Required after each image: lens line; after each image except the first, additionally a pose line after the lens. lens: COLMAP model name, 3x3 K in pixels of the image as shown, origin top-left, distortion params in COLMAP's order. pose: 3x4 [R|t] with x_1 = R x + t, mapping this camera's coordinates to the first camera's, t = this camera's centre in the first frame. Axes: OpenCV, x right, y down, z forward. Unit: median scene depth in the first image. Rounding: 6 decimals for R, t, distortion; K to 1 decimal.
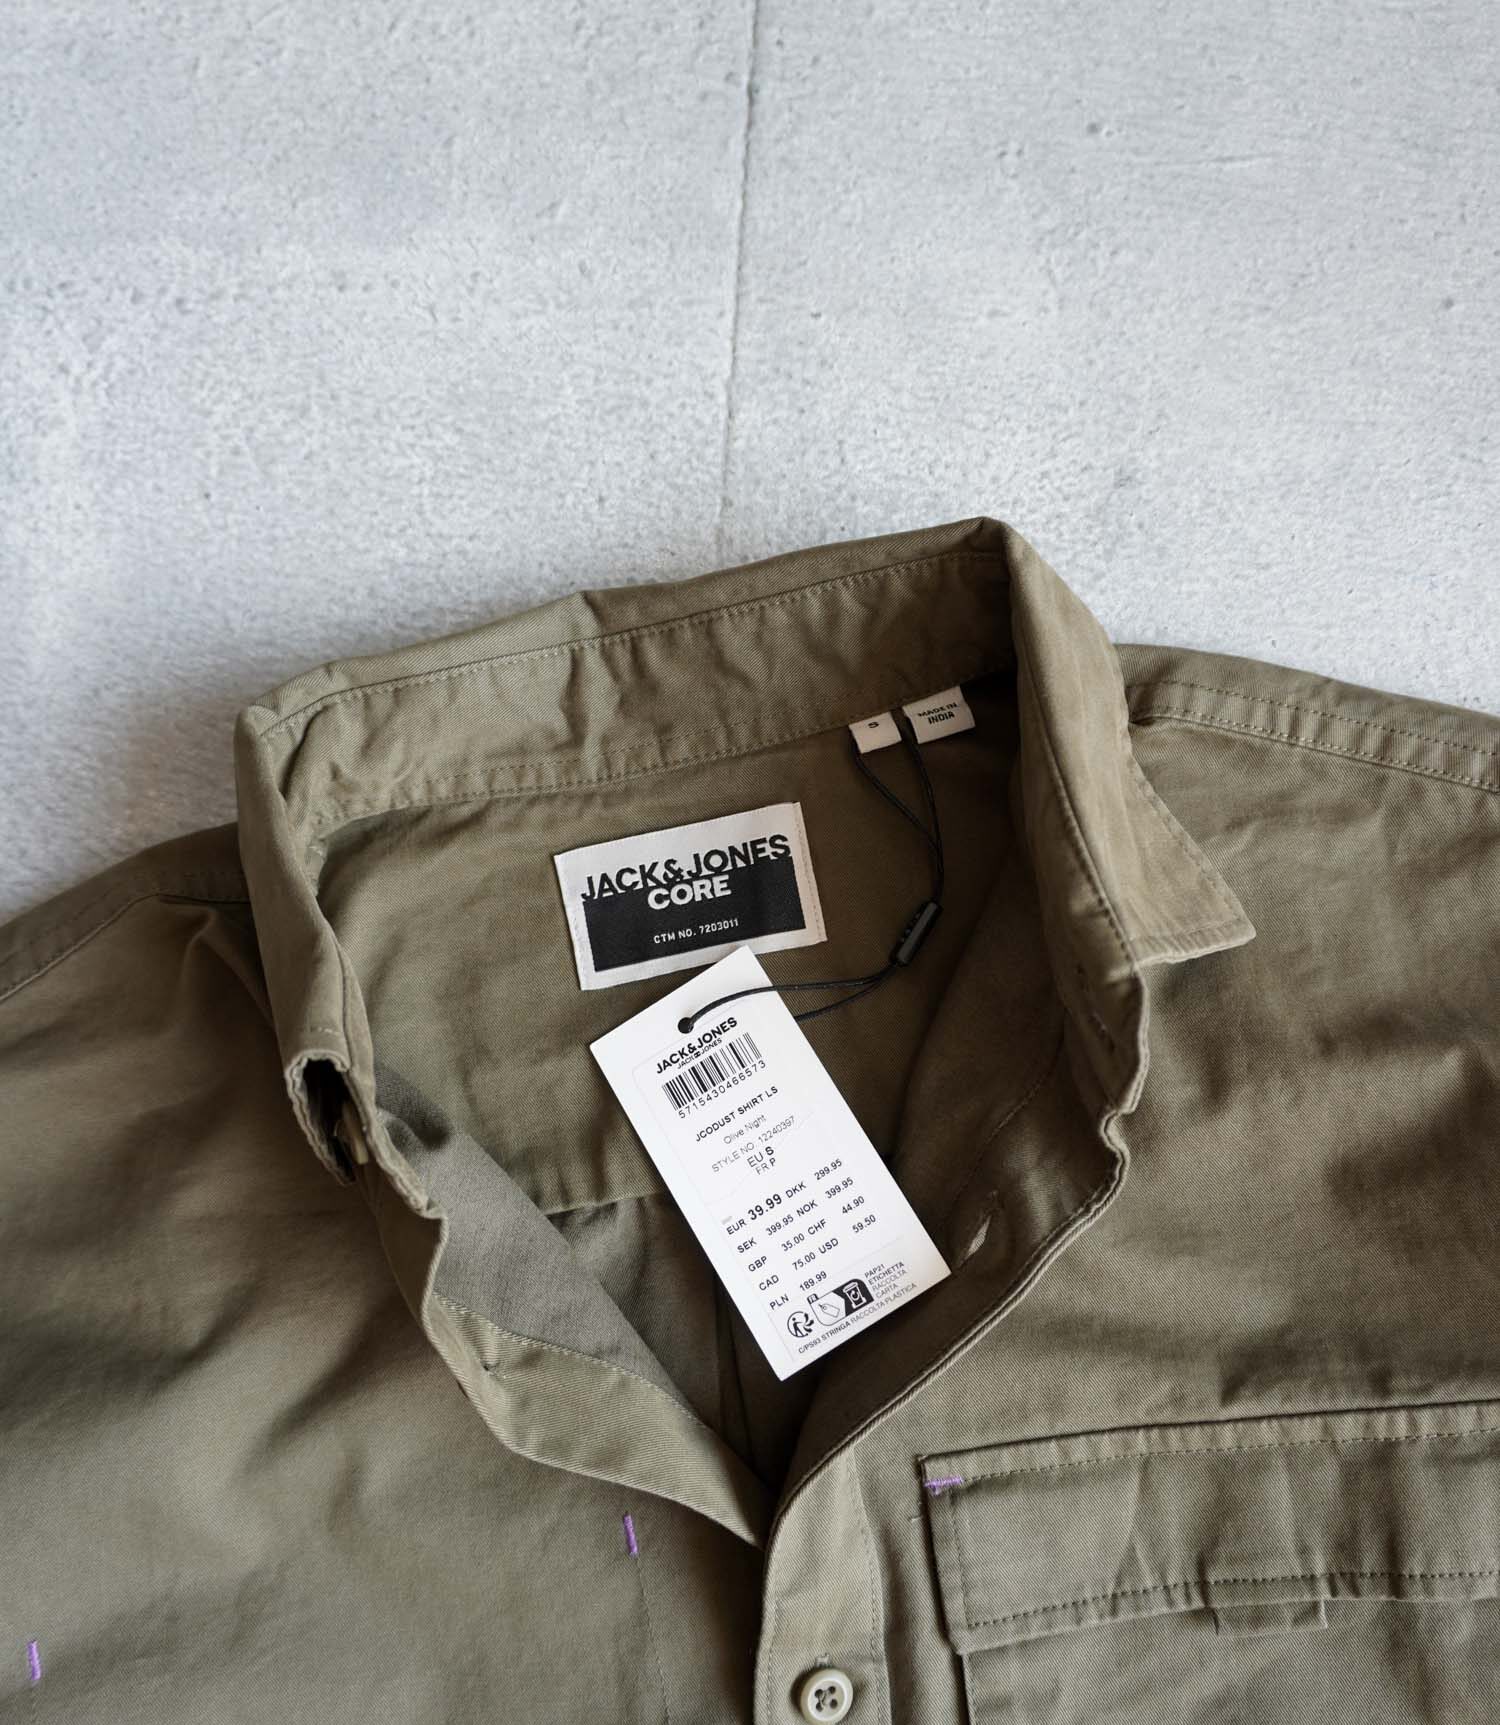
lens RADIAL K [[1355.7, 0, 747.1], [0, 1355.7, 862.9], [0, 0, 1]] dist [-0.004523, 0.011043]
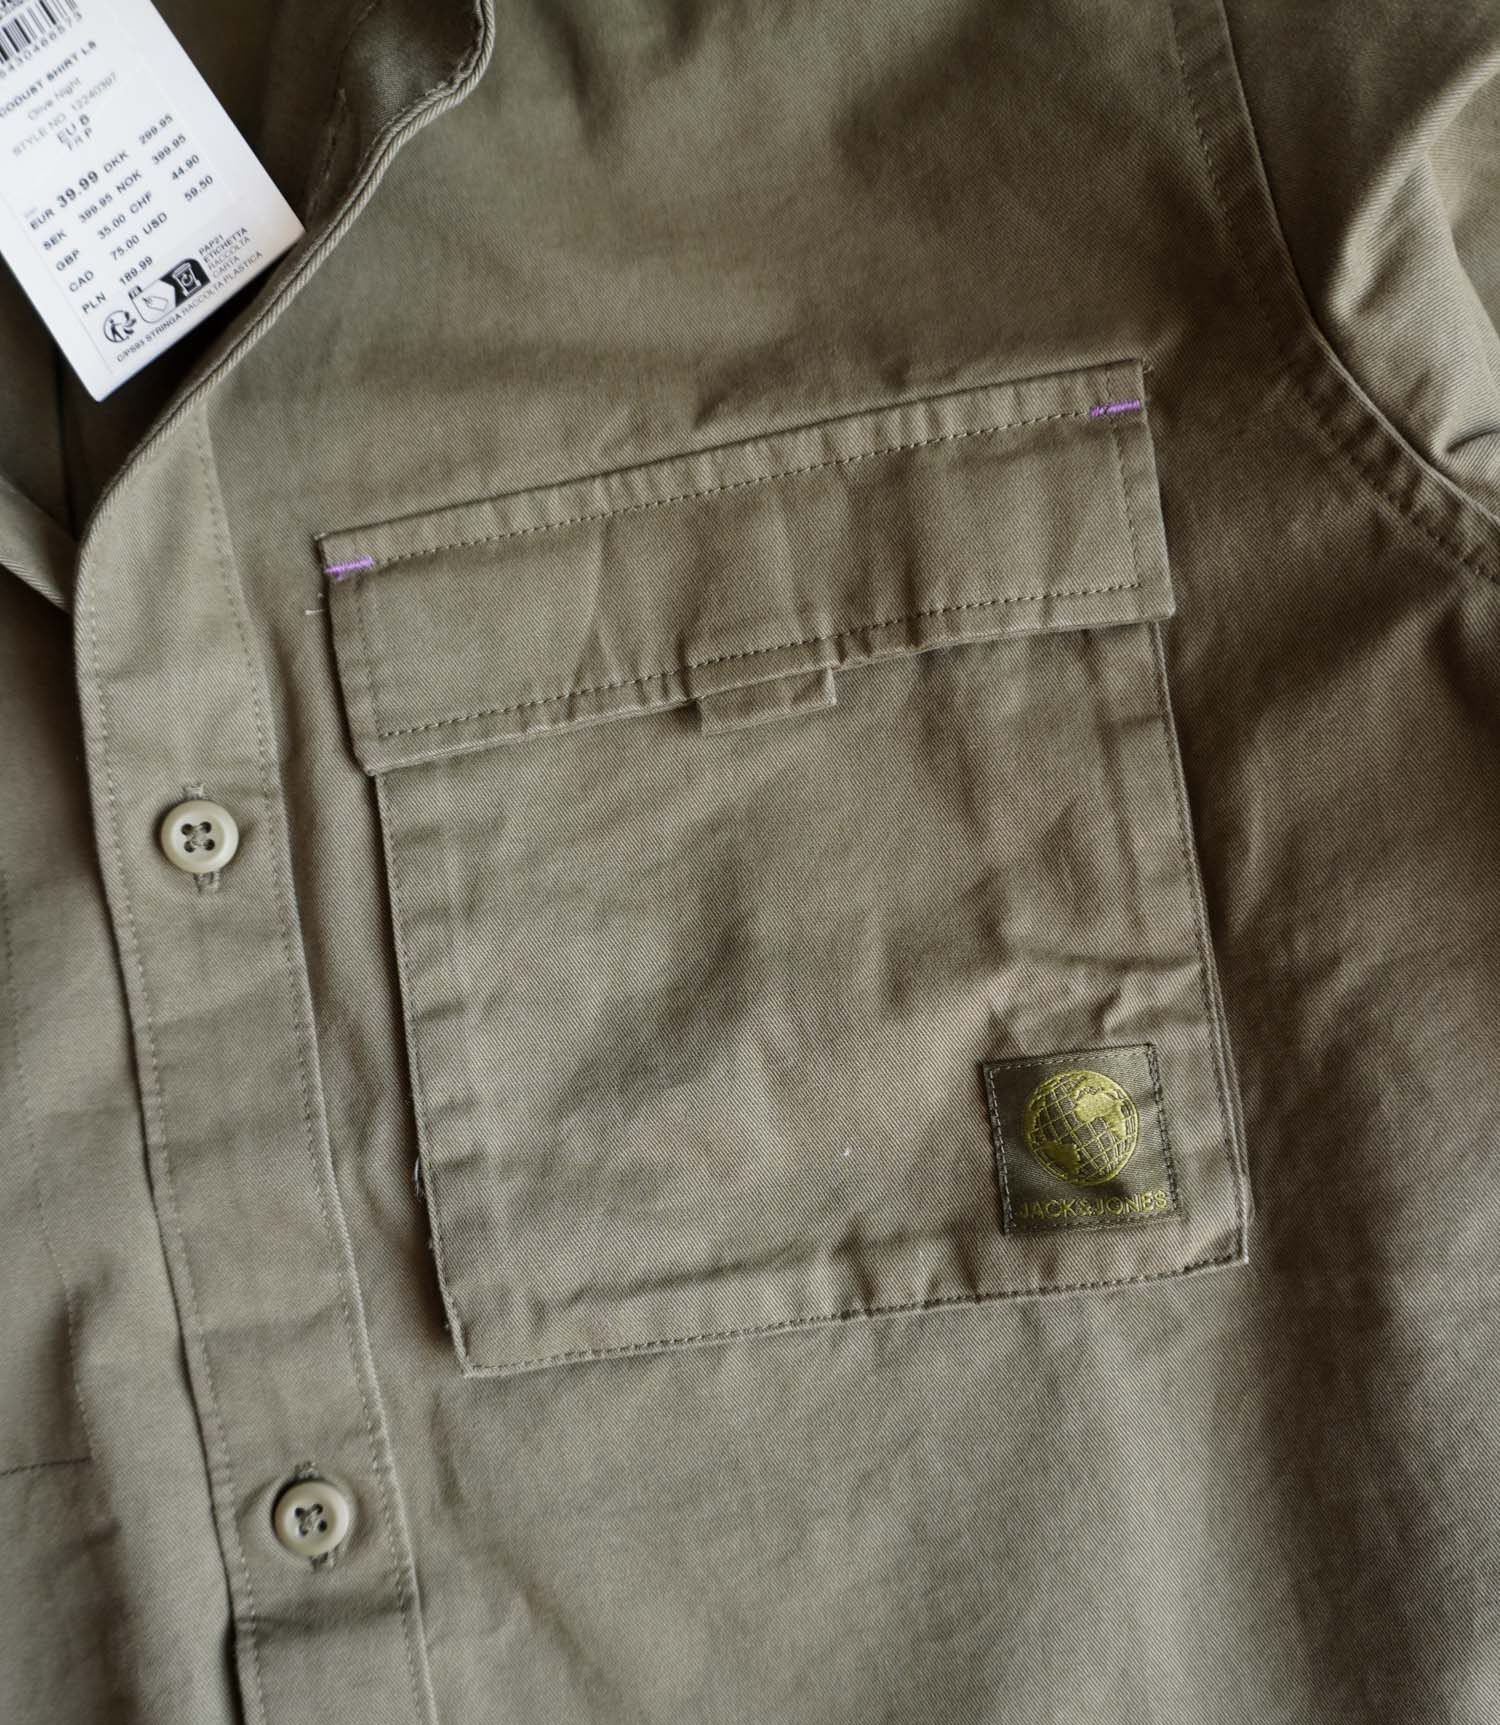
lens RADIAL K [[1355.7, 0, 752.2], [0, 1355.7, 862.3], [0, 0, 1]] dist [-0.004523, 0.011043]
pose [[0.999127, -0.040481, 0.010327, 0.362895], [0.039769, 0.997304, 0.061669, 0.594008], [-0.012796, -0.061204, 0.998043, 0.226844]]
